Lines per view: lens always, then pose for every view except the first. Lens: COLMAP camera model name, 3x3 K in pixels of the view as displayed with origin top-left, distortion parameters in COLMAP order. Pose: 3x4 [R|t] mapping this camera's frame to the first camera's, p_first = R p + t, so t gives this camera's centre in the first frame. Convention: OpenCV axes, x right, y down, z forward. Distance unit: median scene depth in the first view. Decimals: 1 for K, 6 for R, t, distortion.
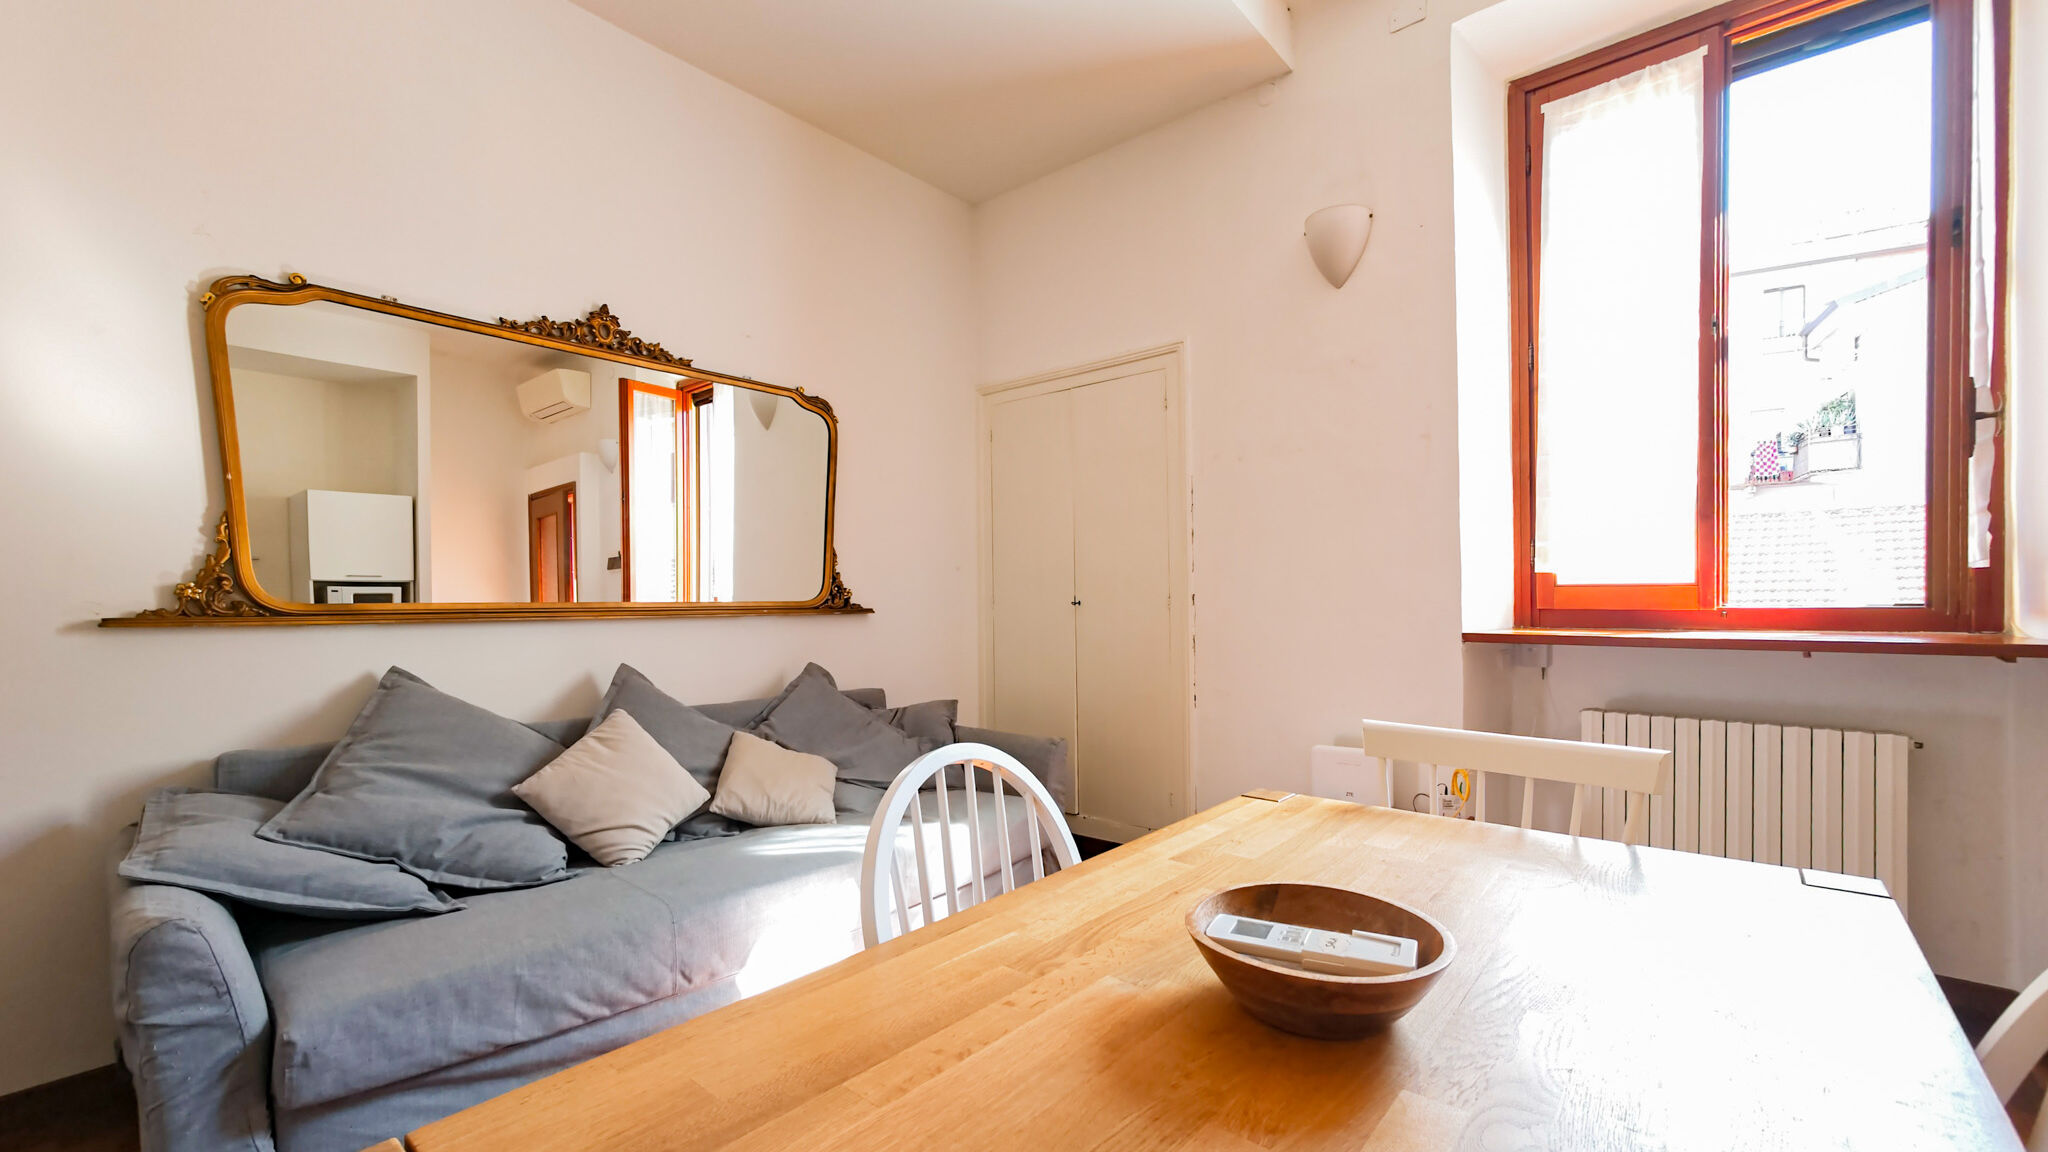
lens RADIAL K [[822.6, 0, 1014.5], [0, 822.6, 623.1], [0, 0, 1]] dist [-0.022581, 0.000139]
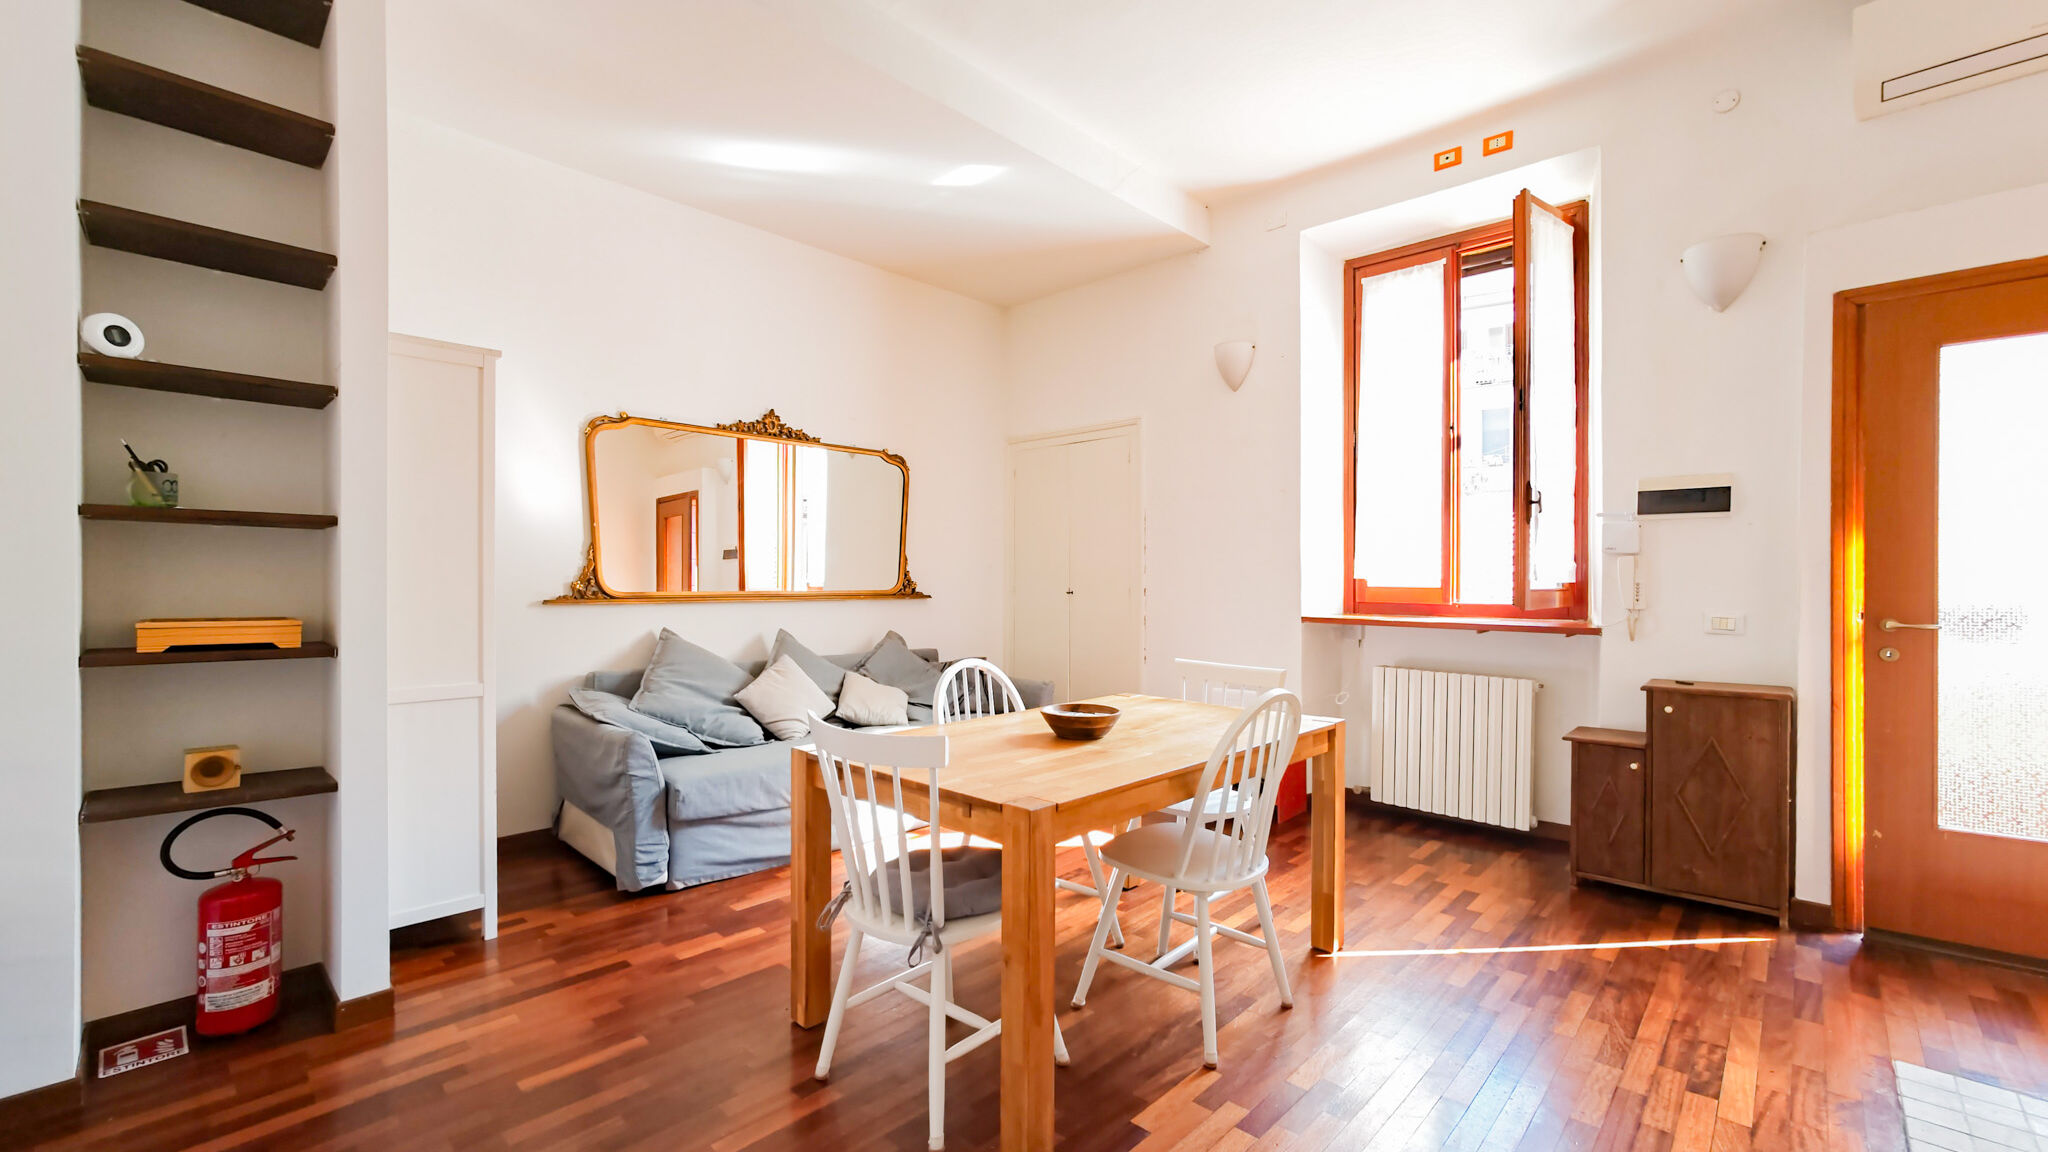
lens RADIAL K [[819.8, 0, 1024.0], [0, 819.8, 576.0], [0, 0, 1]] dist [-0.023633, 0.021735]
pose [[0.998938, 0.010722, -0.044804, 0.084504], [-0.012158, 0.999418, -0.031887, -0.010072], [0.044436, 0.032398, 0.998487, -0.642582]]
